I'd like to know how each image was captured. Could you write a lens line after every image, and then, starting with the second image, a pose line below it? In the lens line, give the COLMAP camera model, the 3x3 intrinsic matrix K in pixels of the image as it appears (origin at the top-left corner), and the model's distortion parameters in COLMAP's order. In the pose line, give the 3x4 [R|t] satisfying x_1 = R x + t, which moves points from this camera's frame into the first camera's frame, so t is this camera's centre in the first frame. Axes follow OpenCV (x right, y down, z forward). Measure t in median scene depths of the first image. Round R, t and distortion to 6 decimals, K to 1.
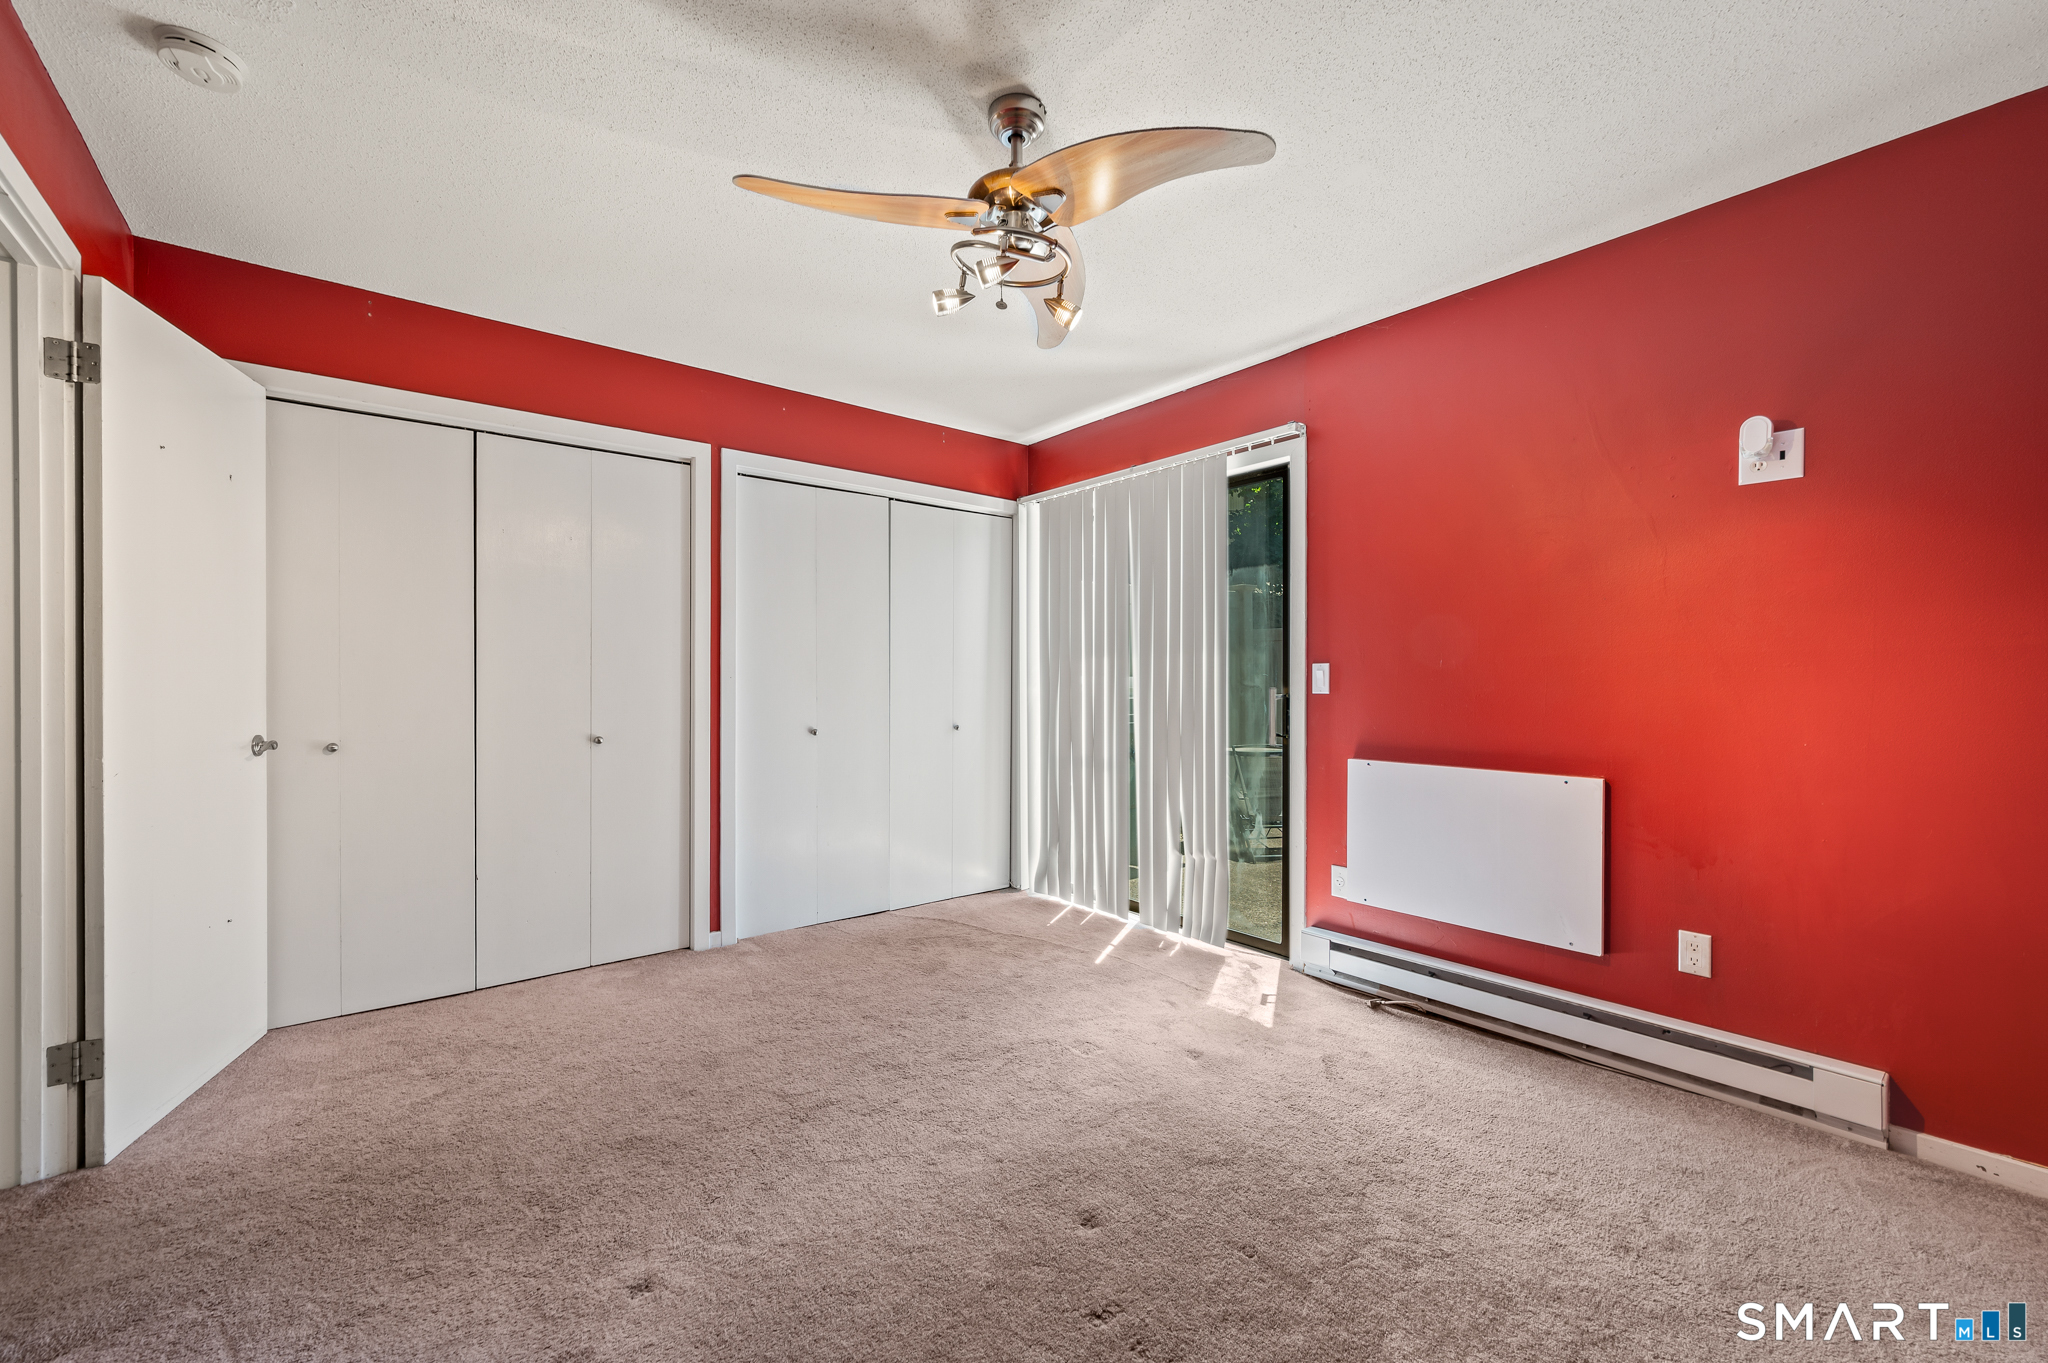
lens RADIAL K [[813.0, 0, 1027.4], [0, 813.0, 684.3], [0, 0, 1]] dist [0.001727, -0.000353]
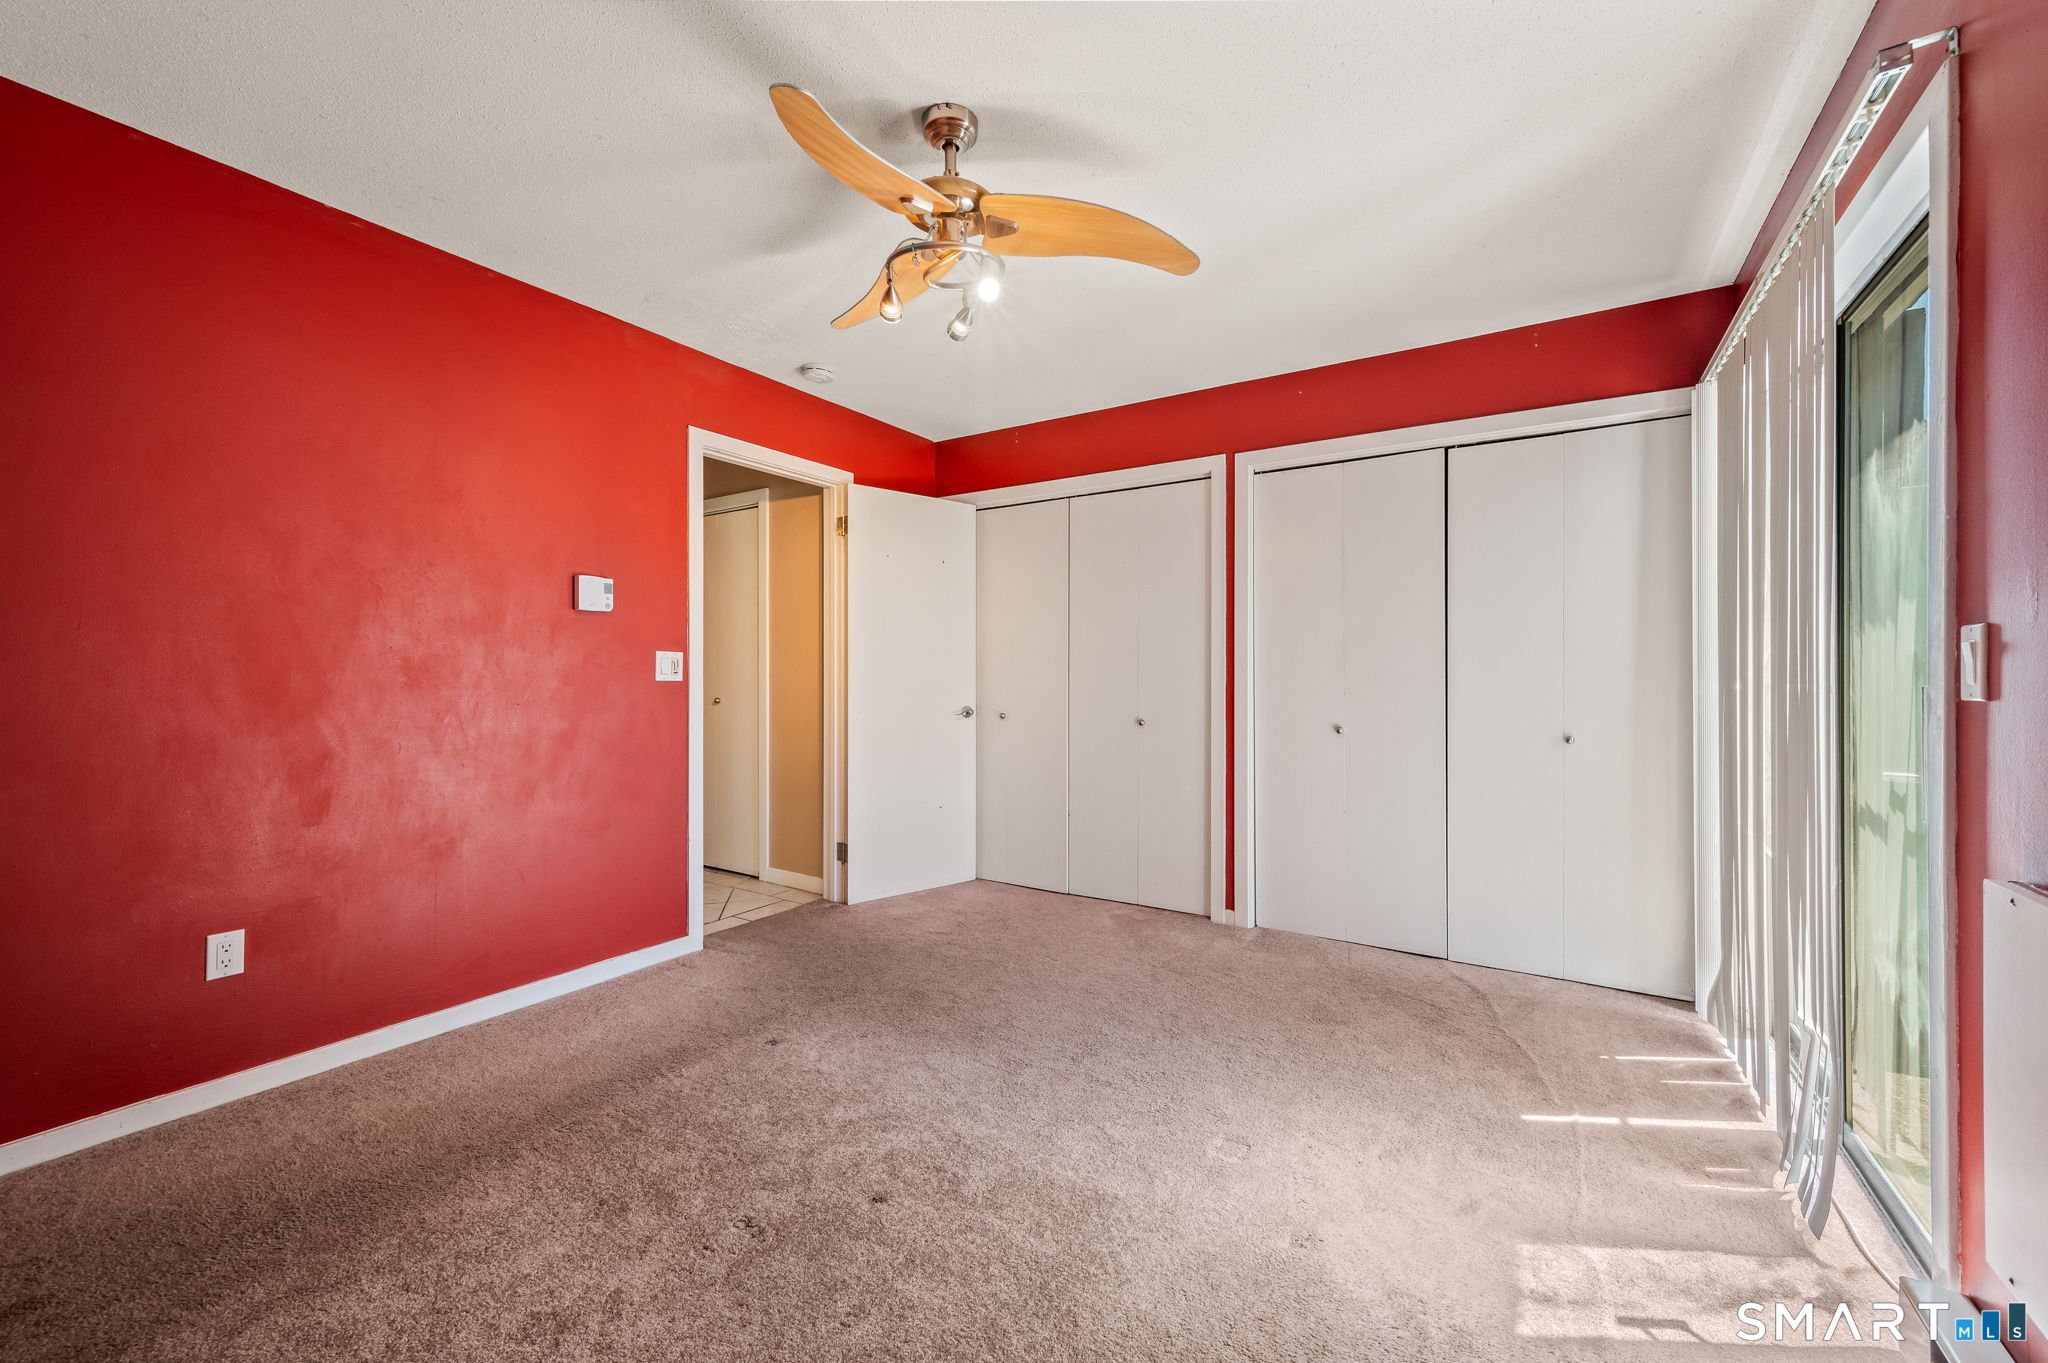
lens RADIAL K [[813.0, 0, 1034.2], [0, 813.0, 673.9], [0, 0, 1]] dist [0.001727, -0.000353]
pose [[0.322130, -0.001128, -0.946695, 0.551006], [-0.002142, 0.999996, -0.001920, -0.002184], [0.946693, 0.002647, 0.322127, 0.422040]]
